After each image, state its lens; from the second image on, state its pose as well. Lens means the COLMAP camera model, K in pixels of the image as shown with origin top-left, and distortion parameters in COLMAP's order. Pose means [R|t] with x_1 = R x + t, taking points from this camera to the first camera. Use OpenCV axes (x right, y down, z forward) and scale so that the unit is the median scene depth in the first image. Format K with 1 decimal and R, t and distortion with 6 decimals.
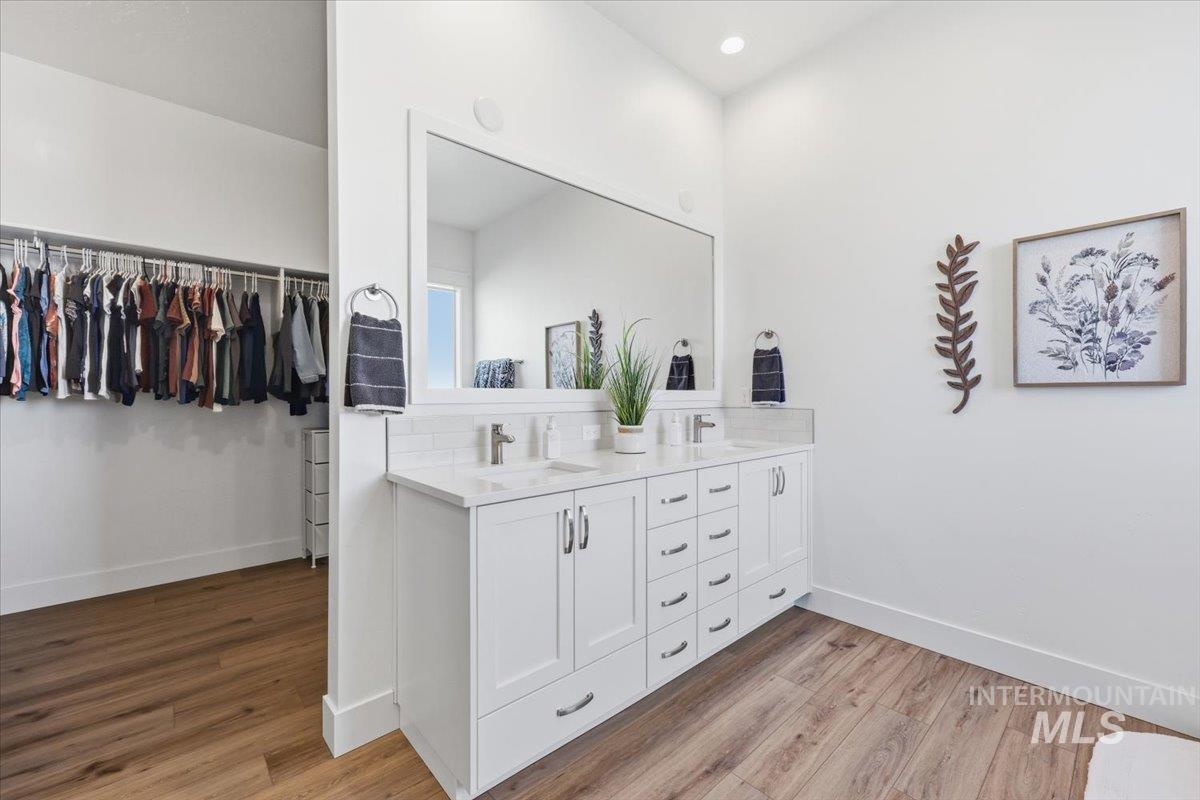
lens RADIAL K [[488.4, 0, 571.5], [0, 488.4, 395.9], [0, 0, 1]] dist [-0.000505, -0.000128]
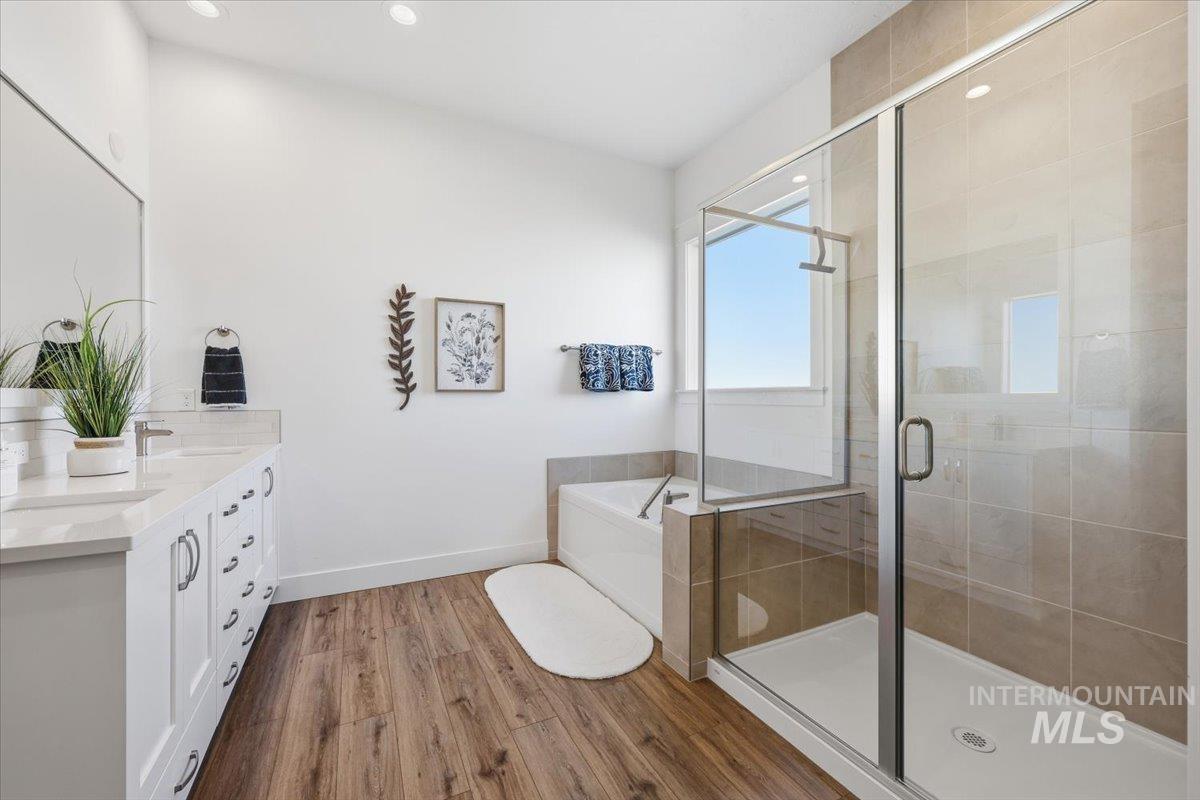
lens RADIAL K [[488.4, 0, 609.1], [0, 488.4, 399.1], [0, 0, 1]] dist [-0.000505, -0.000128]
pose [[0.242646, -0.004202, 0.970106, -0.479567], [0.001938, 0.999991, 0.003847, 0.000500], [-0.970113, 0.000946, 0.242652, 0.081685]]
